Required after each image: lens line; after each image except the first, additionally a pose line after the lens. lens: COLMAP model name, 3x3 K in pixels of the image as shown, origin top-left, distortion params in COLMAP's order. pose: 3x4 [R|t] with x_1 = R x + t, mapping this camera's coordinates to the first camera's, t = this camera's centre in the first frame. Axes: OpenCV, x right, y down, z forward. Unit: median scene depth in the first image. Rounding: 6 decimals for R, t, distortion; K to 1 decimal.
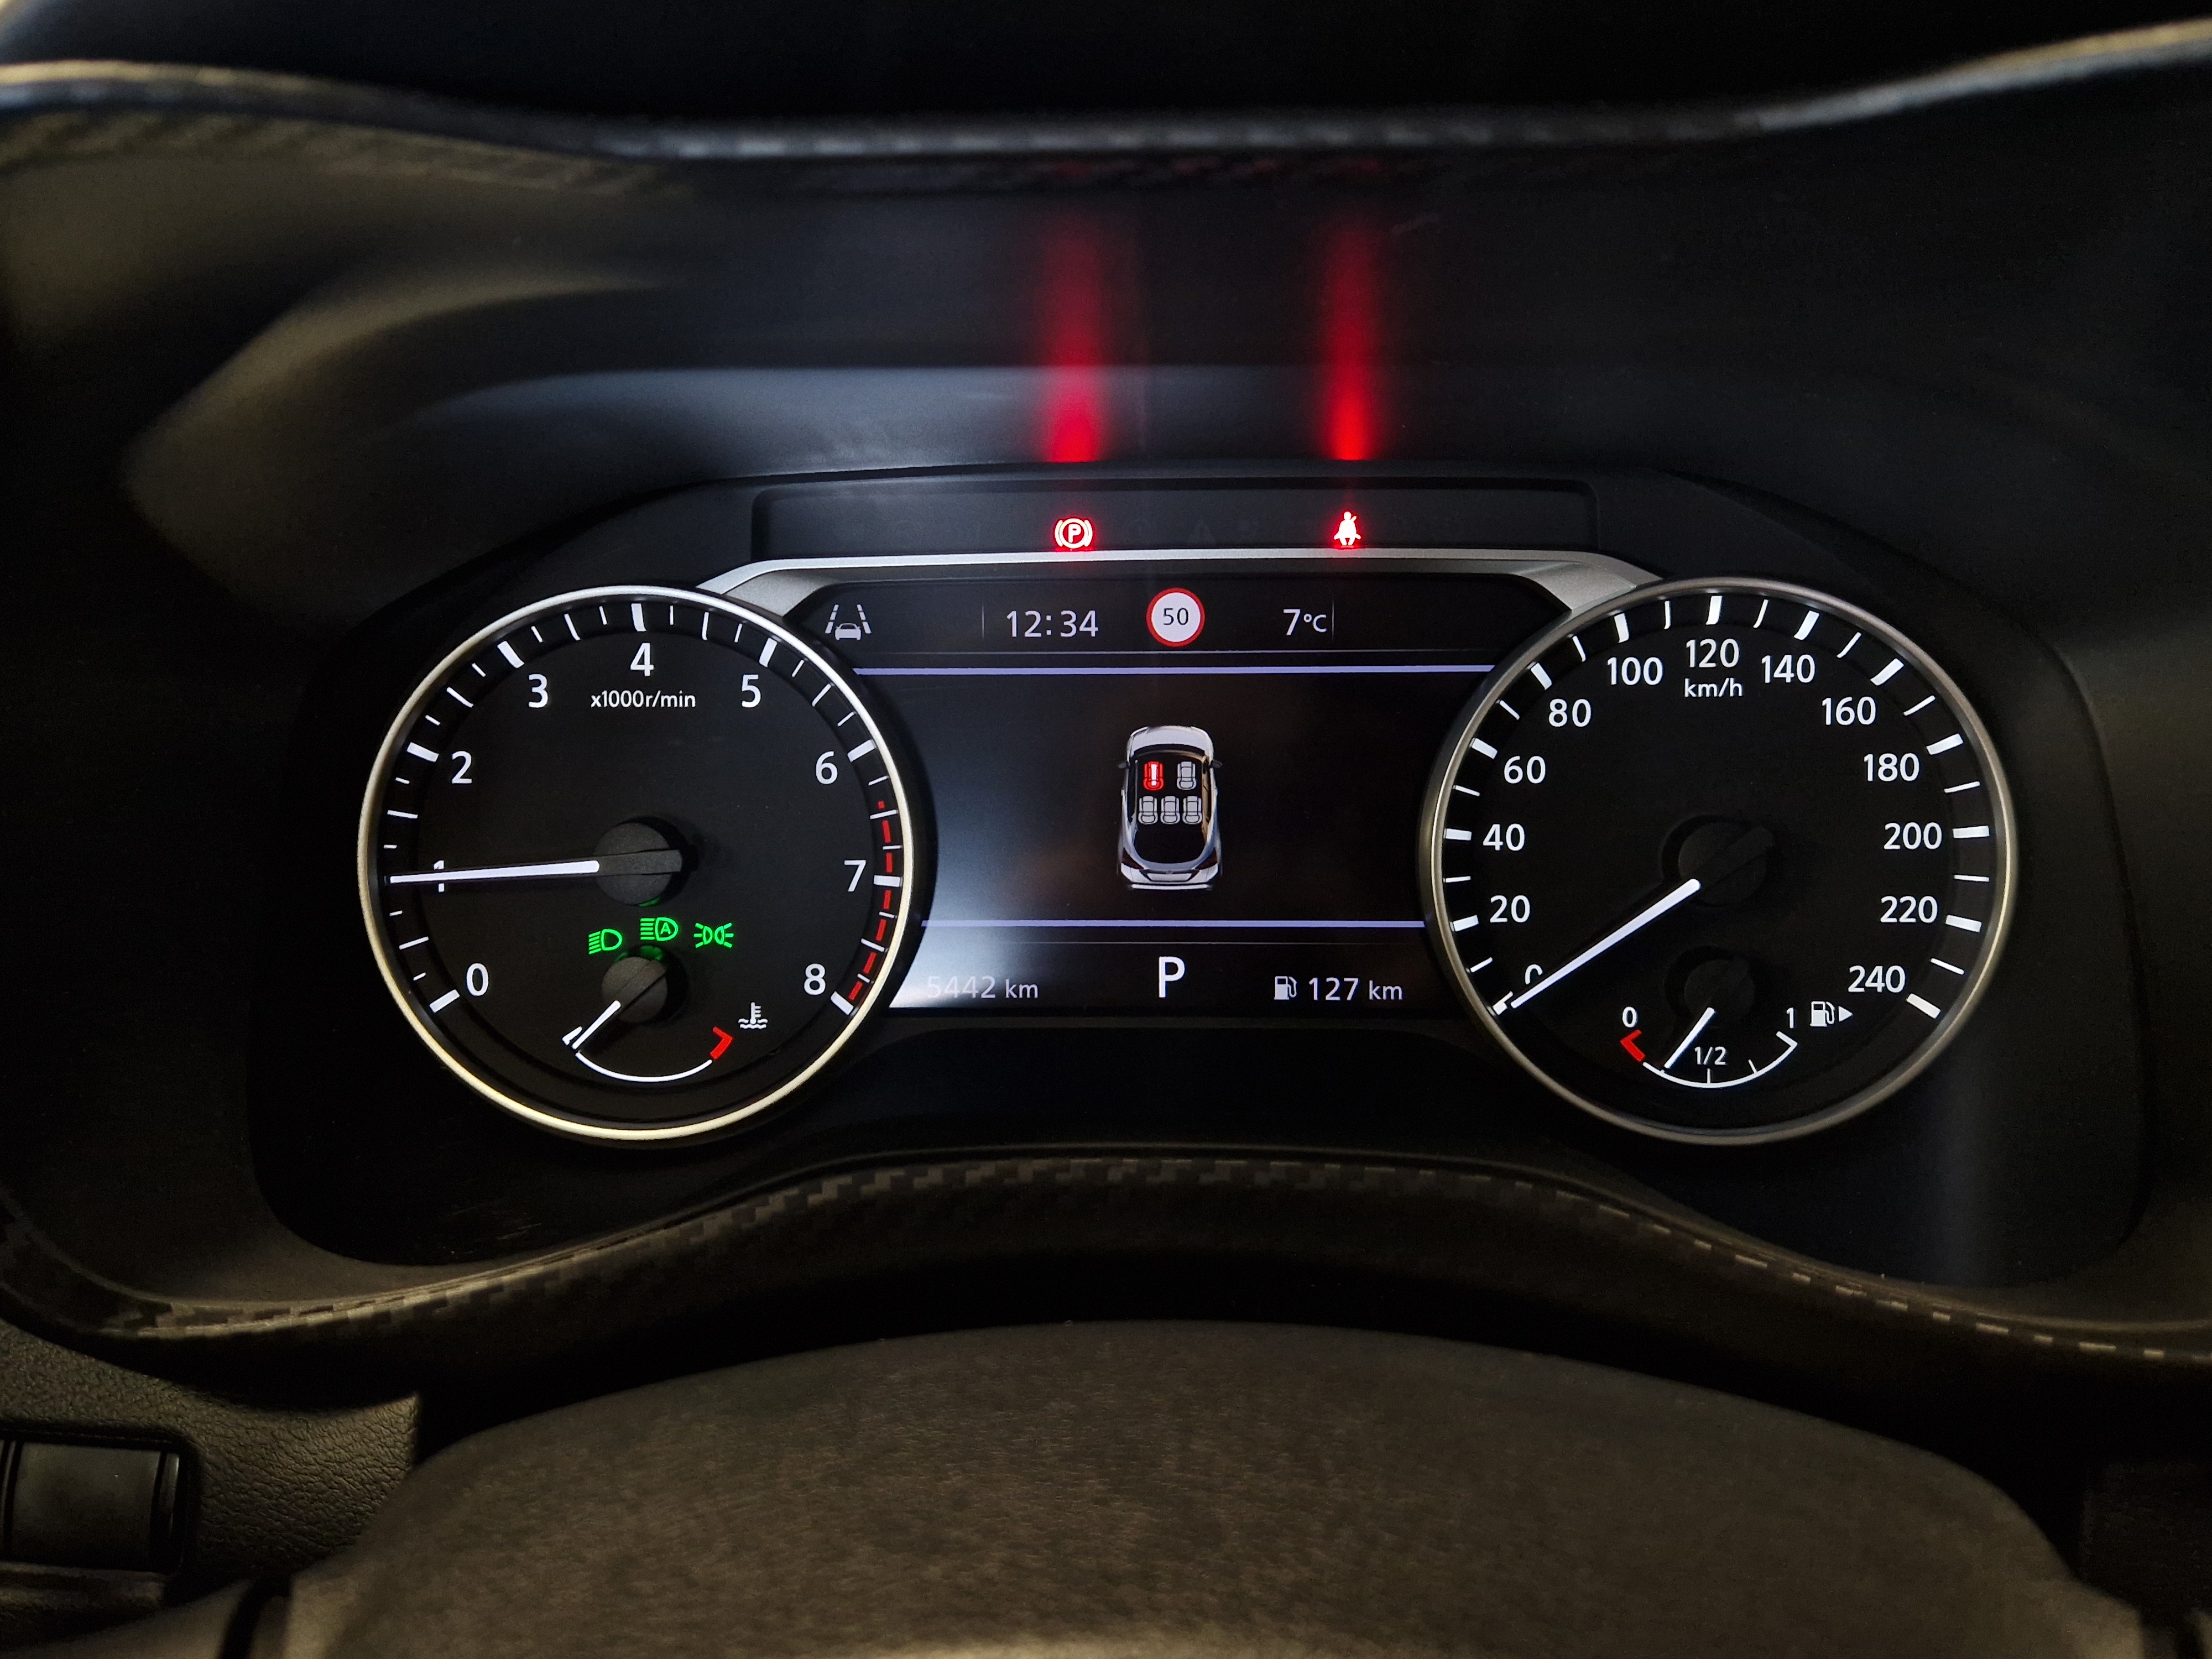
lens RADIAL K [[1685.3, 0, 1106.0], [0, 1685.3, 829.5], [0, 0, 1]] dist [0.080787, -0.062786]
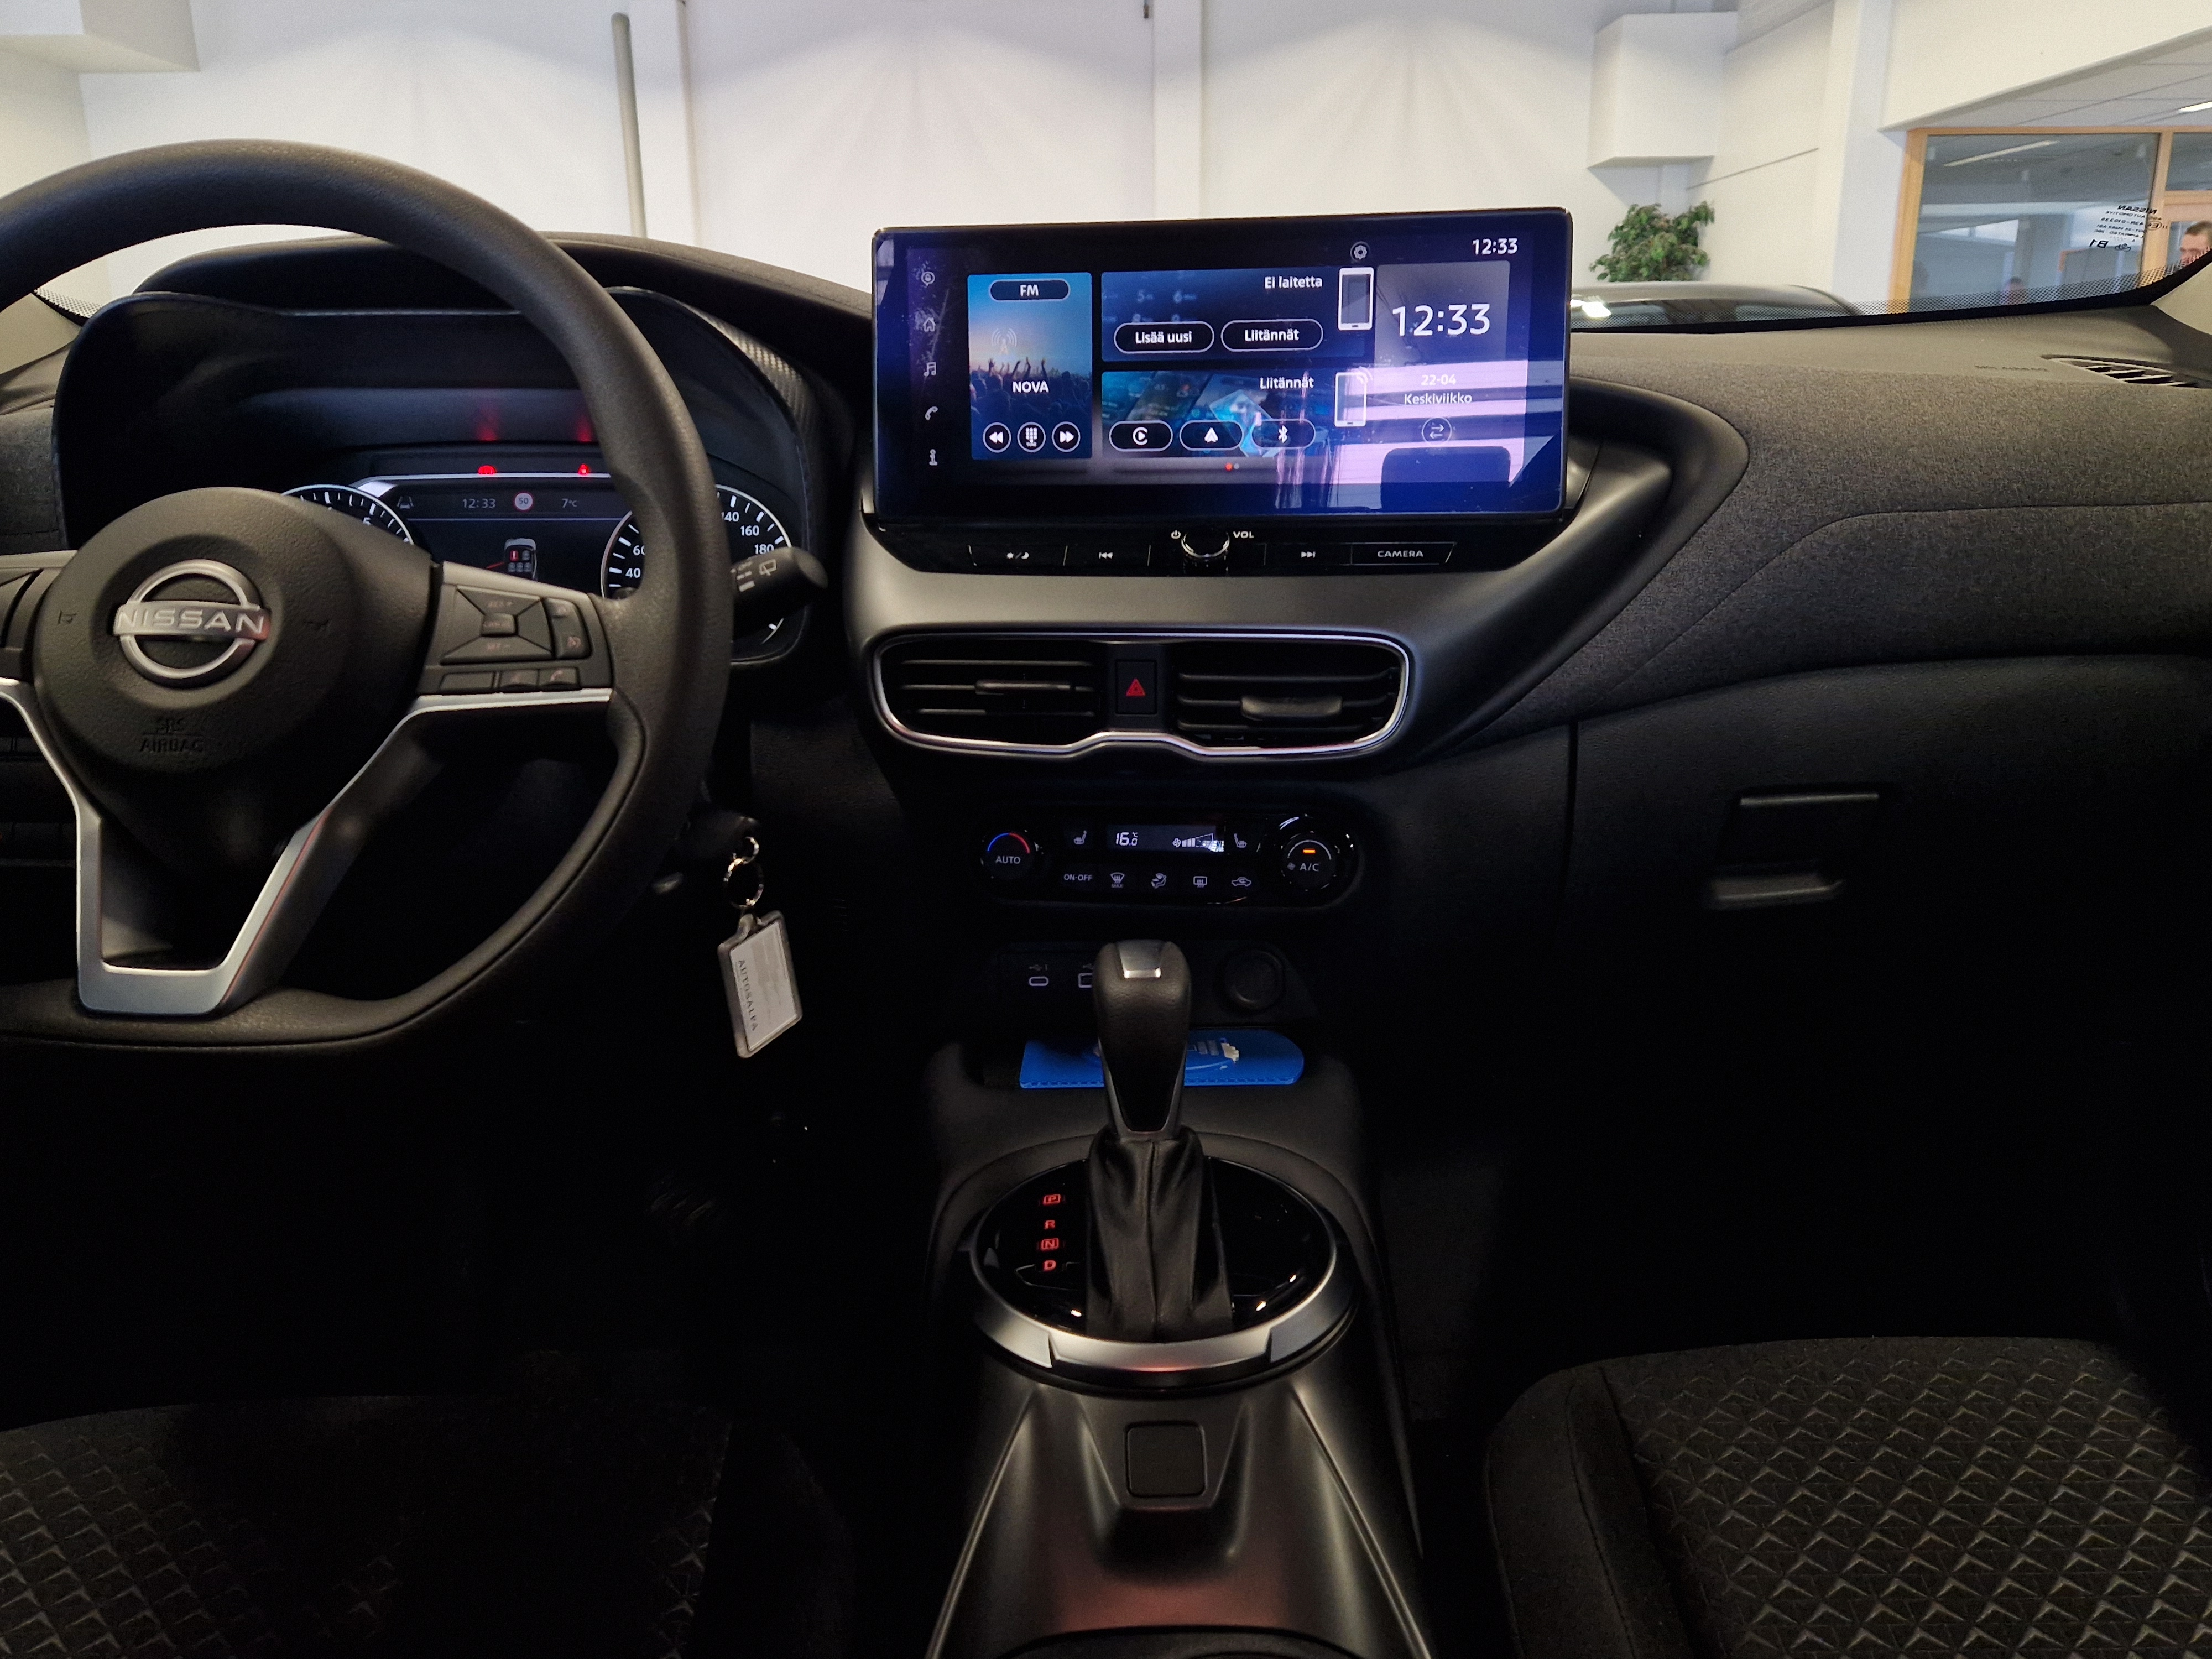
lens RADIAL K [[1685.3, 0, 1106.0], [0, 1685.3, 829.5], [0, 0, 1]] dist [0.080787, -0.062786]
pose [[0.999600, 0.005825, 0.027661, 0.956992], [-0.000769, 0.983775, -0.179405, 0.943419], [-0.028257, 0.179312, 0.983386, -1.760910]]
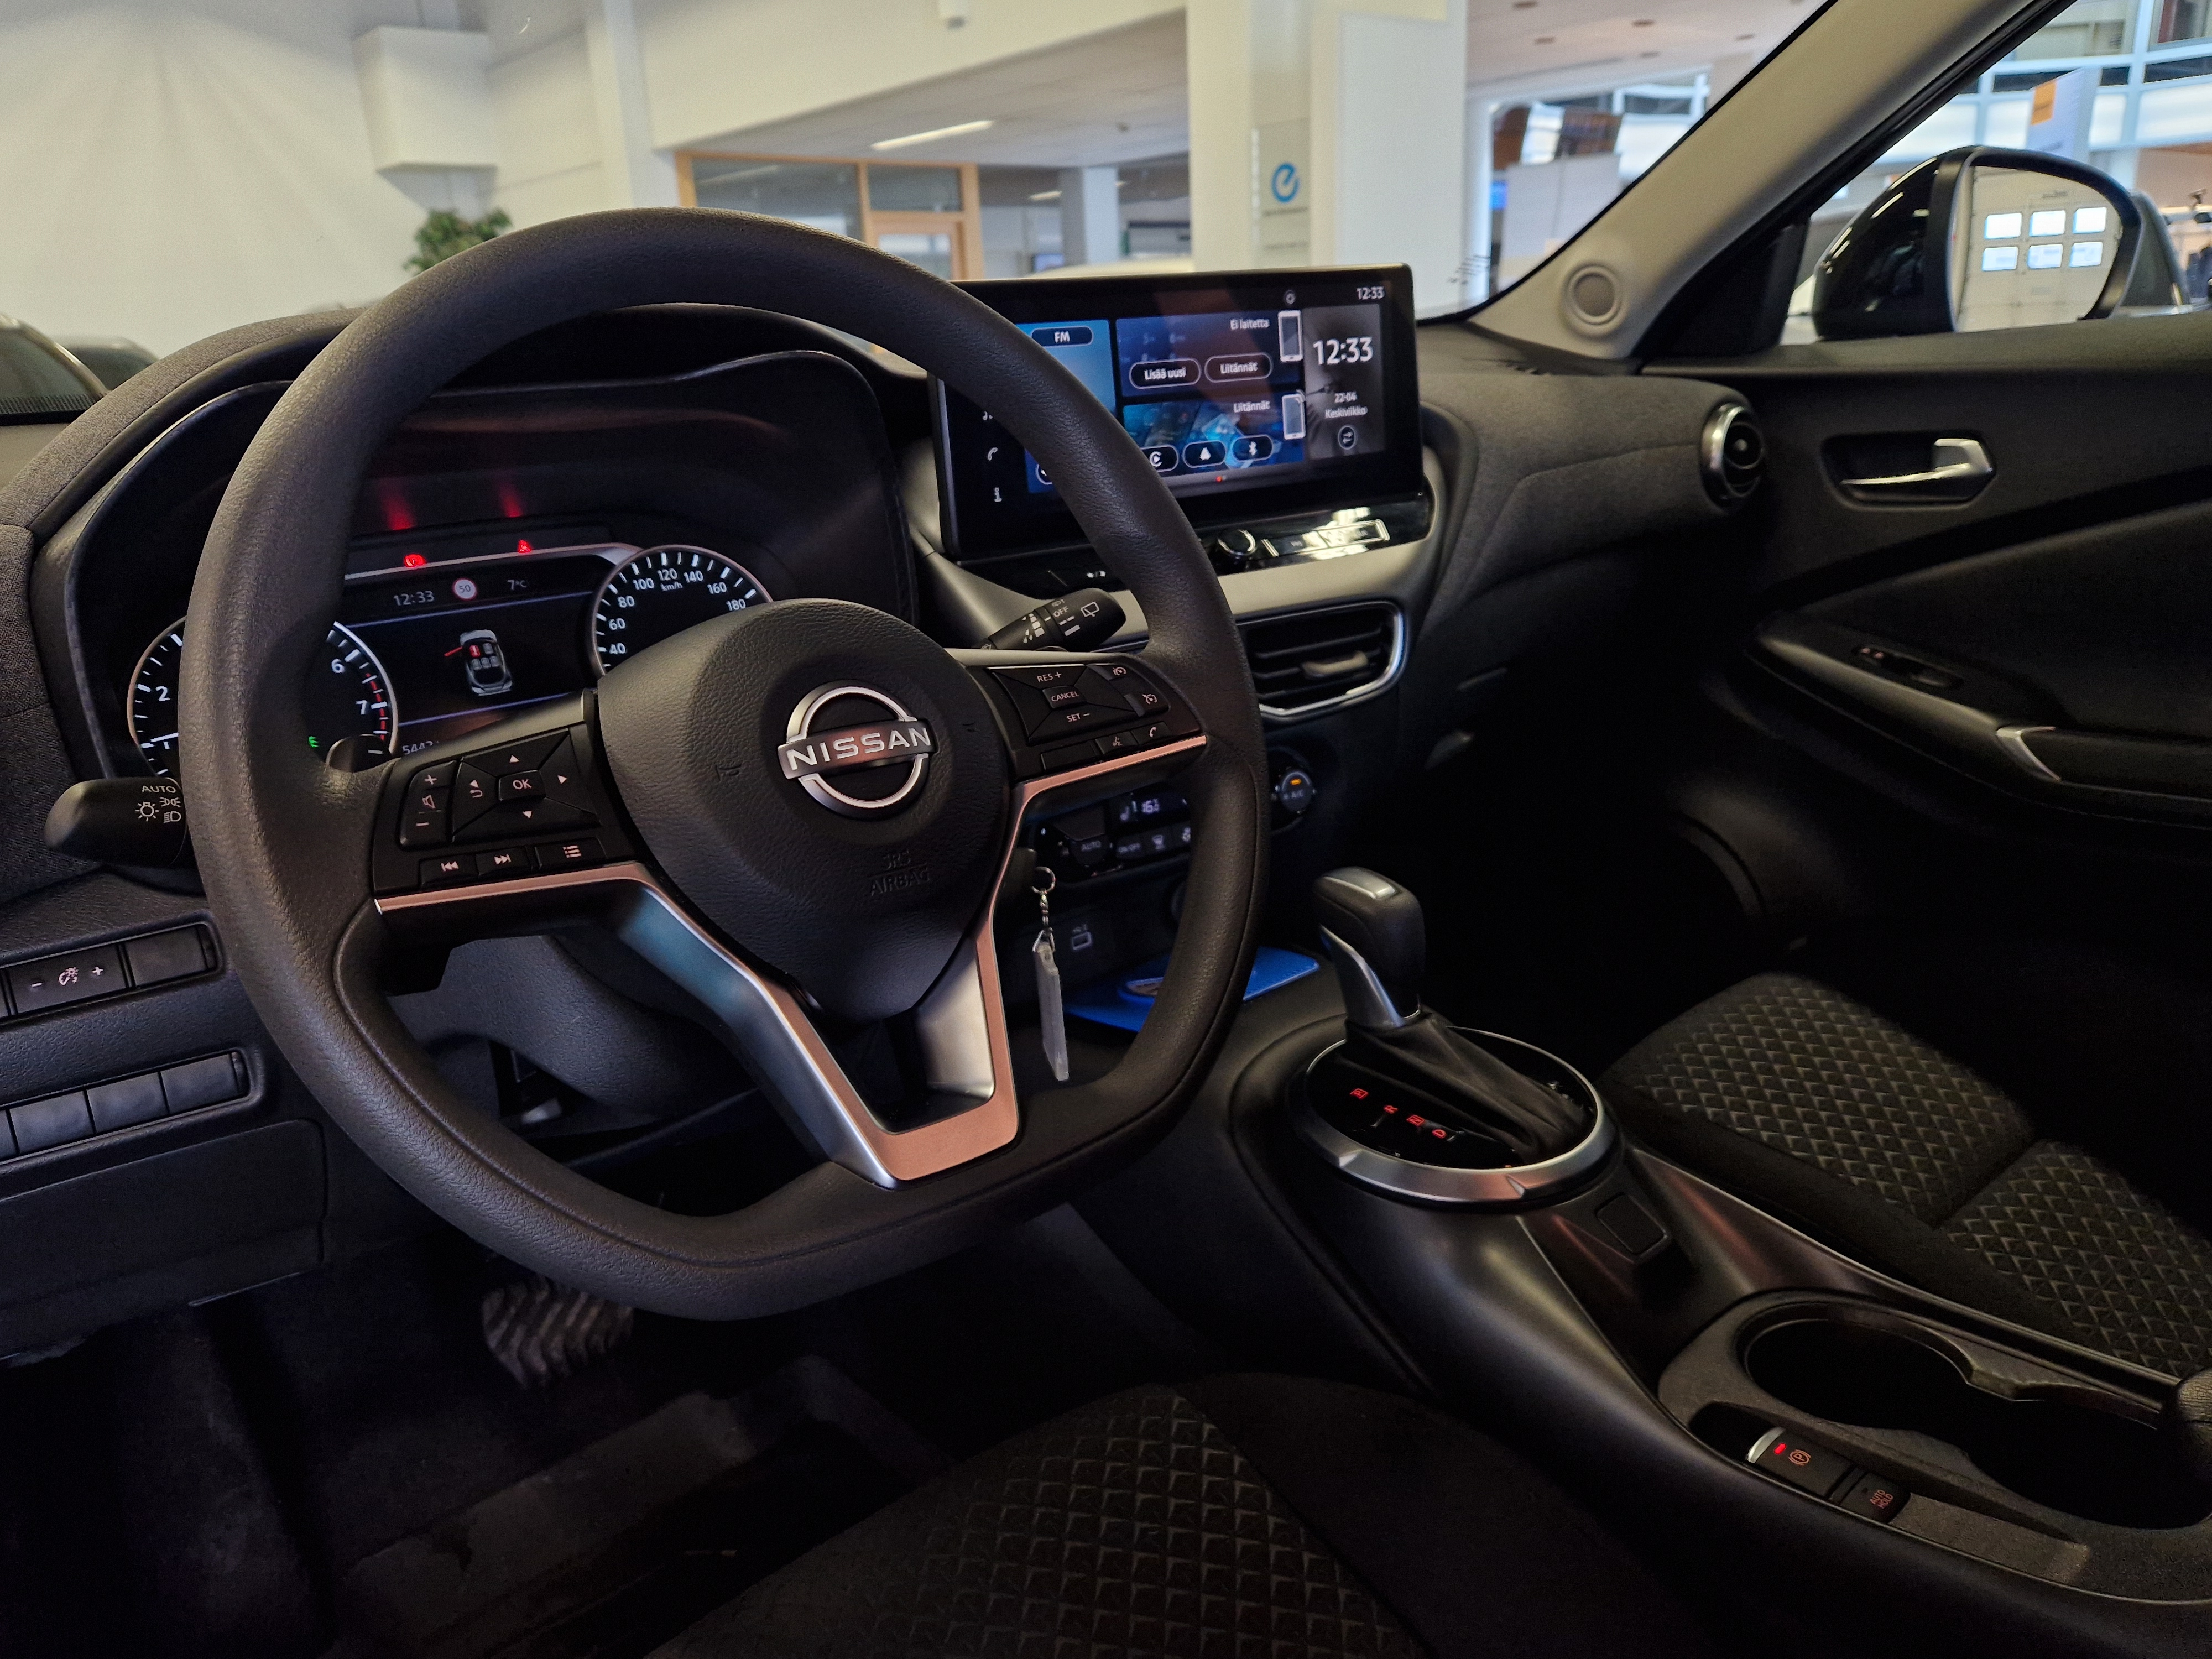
lens RADIAL K [[1532.6, 0, 1059.0], [0, 1532.6, 836.7], [0, 0, 1]] dist [0.050583, -0.095609]
pose [[0.762387, -0.216780, 0.609732, -0.781188], [0.304249, 0.951663, -0.042074, 0.602696], [-0.571139, 0.217587, 0.791490, -1.262546]]
